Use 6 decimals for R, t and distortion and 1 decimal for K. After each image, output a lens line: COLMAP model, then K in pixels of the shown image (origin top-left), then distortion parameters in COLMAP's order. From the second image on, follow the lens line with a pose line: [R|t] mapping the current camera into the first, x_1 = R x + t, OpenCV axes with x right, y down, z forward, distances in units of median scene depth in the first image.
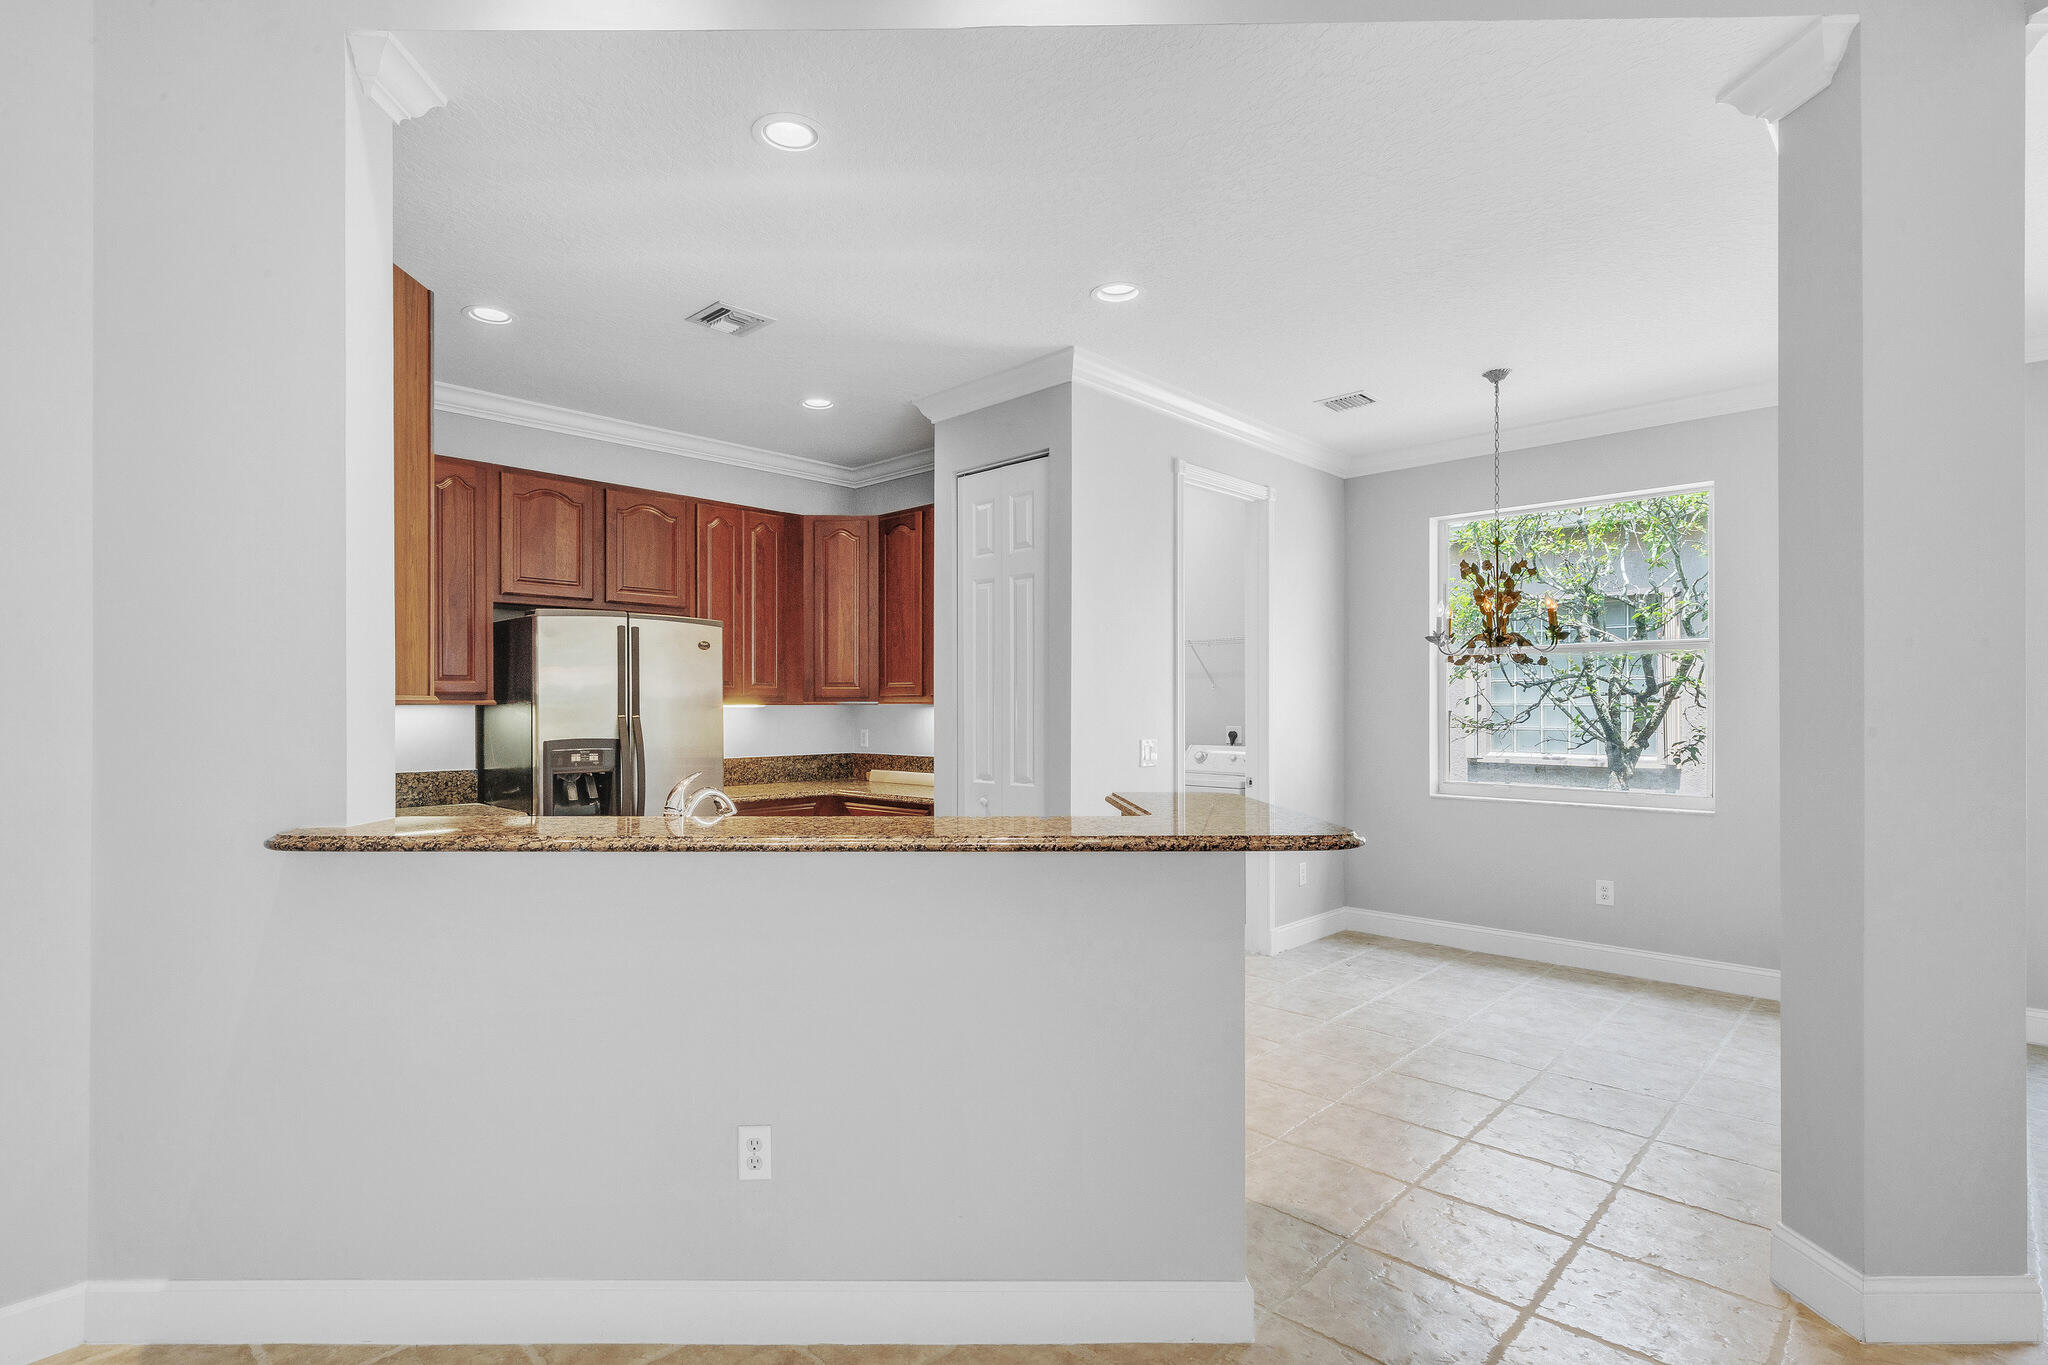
lens RADIAL K [[1001.1, 0, 997.5], [0, 1001.1, 710.3], [0, 0, 1]] dist [-0.001538, -0.000042]
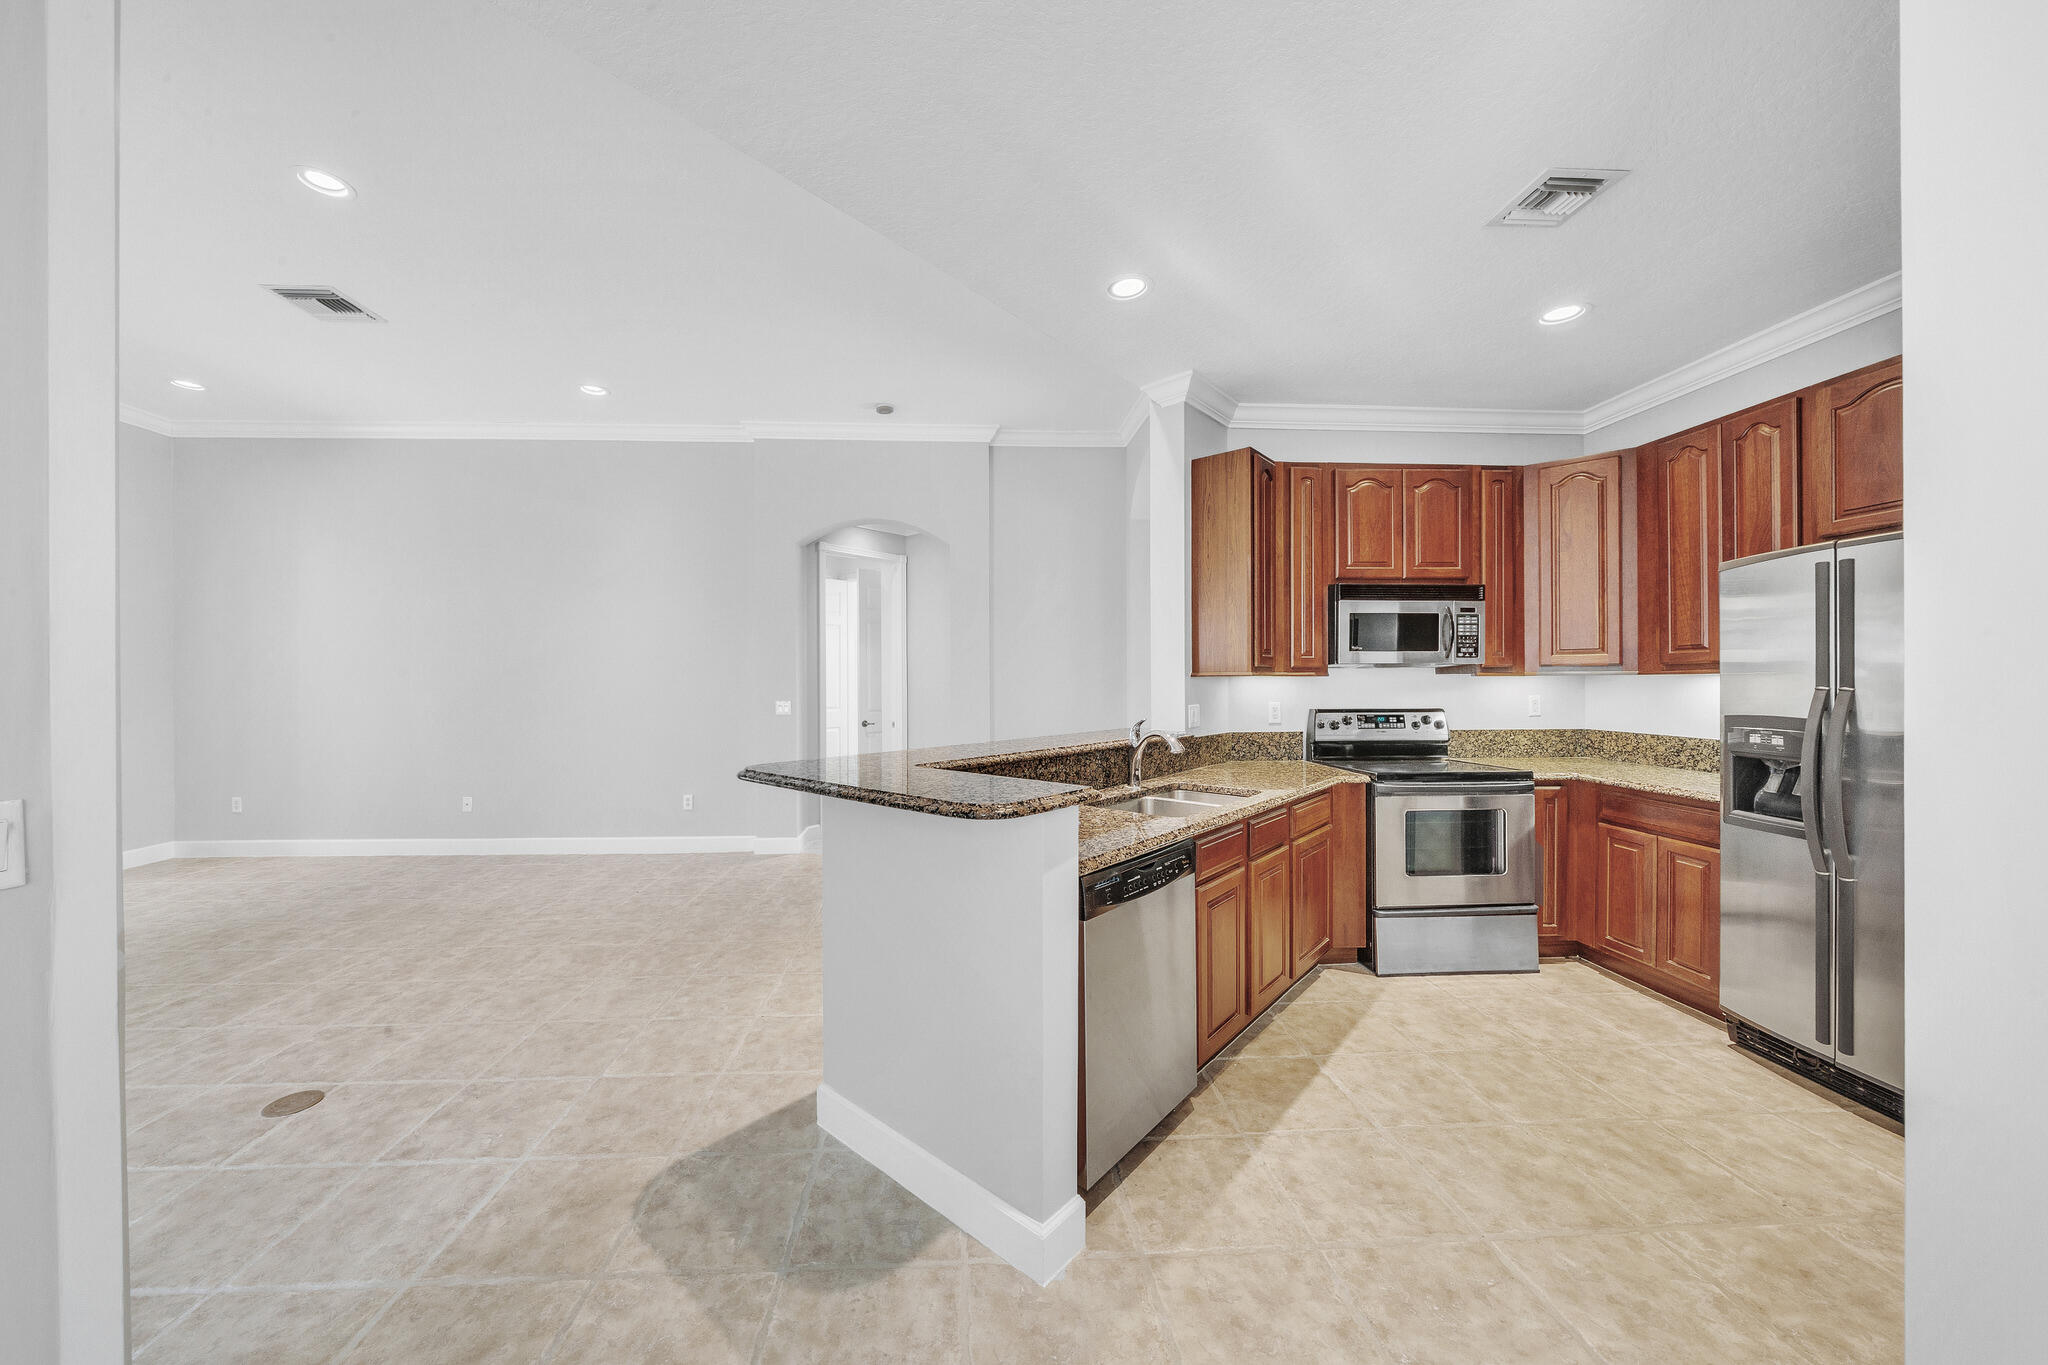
lens RADIAL K [[704.0, 0, 1001.4], [0, 704.0, 683.0], [0, 0, 1]] dist [-0.008054, -0.000225]
pose [[-0.679313, 0.004359, -0.733836, 0.384252], [0.000169, 0.999983, 0.005783, -0.000584], [0.733849, 0.003805, -0.679302, 0.889662]]
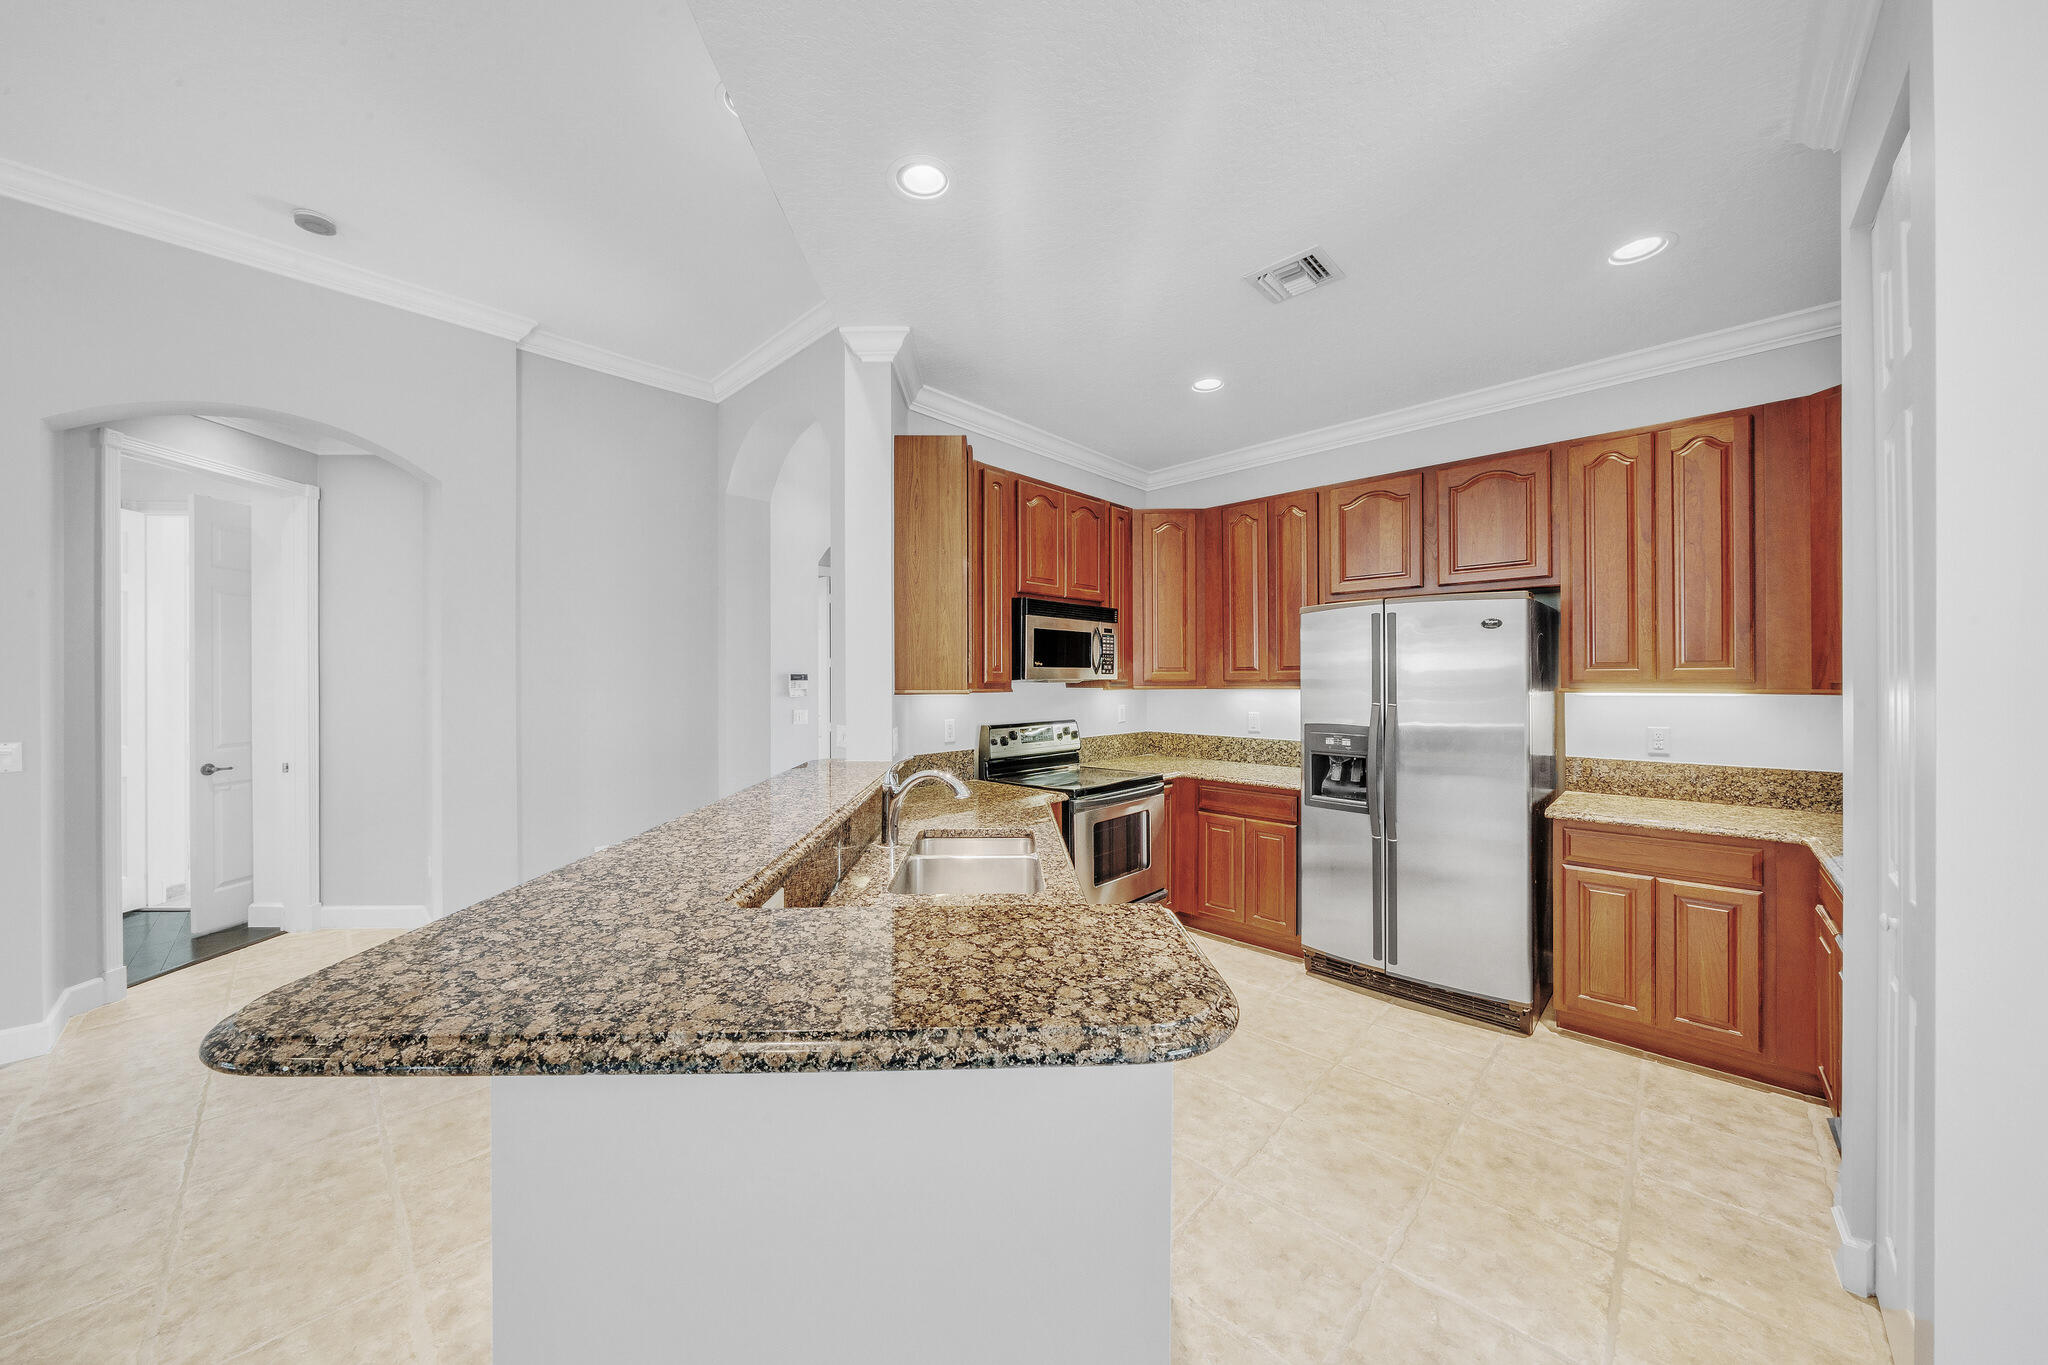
lens RADIAL K [[697.5, 0, 1024.0], [0, 697.5, 682.5], [0, 0, 1]] dist [-0.002007, -0.000073]
pose [[-0.004940, 0.003514, -0.999982, 0.315480], [-0.002192, 0.999991, 0.003524, -0.016632], [0.999985, 0.002210, -0.004932, 0.640218]]
